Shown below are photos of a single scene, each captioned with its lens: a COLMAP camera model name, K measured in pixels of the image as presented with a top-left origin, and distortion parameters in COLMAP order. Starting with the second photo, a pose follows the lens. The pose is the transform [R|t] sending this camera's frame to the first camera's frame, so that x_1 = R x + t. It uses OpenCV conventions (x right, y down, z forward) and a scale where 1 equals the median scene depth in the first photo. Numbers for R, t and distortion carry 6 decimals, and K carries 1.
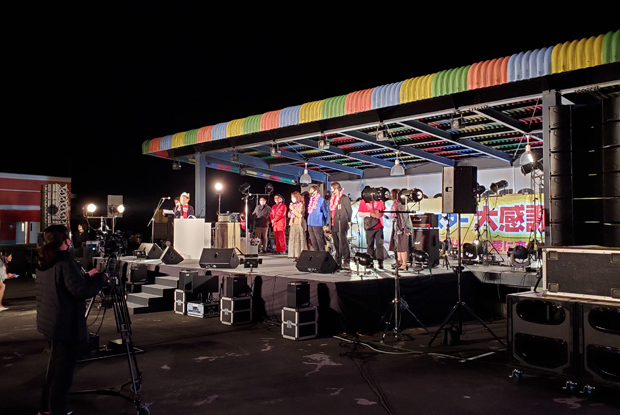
lens RADIAL K [[516.7, 0, 310.0], [0, 516.7, 207.5], [0, 0, 1]] dist [0.062316, 0.002555]
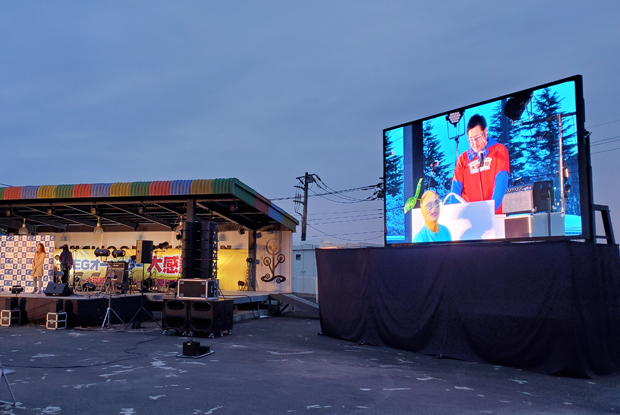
lens RADIAL K [[545.0, 0, 310.0], [0, 545.0, 207.5], [0, 0, 1]] dist [-0.067327, -0.003584]
pose [[0.820080, 0.072471, 0.567642, -0.289432], [-0.029291, 0.995964, -0.084837, -0.033769], [-0.571499, 0.052946, 0.818893, -0.814964]]
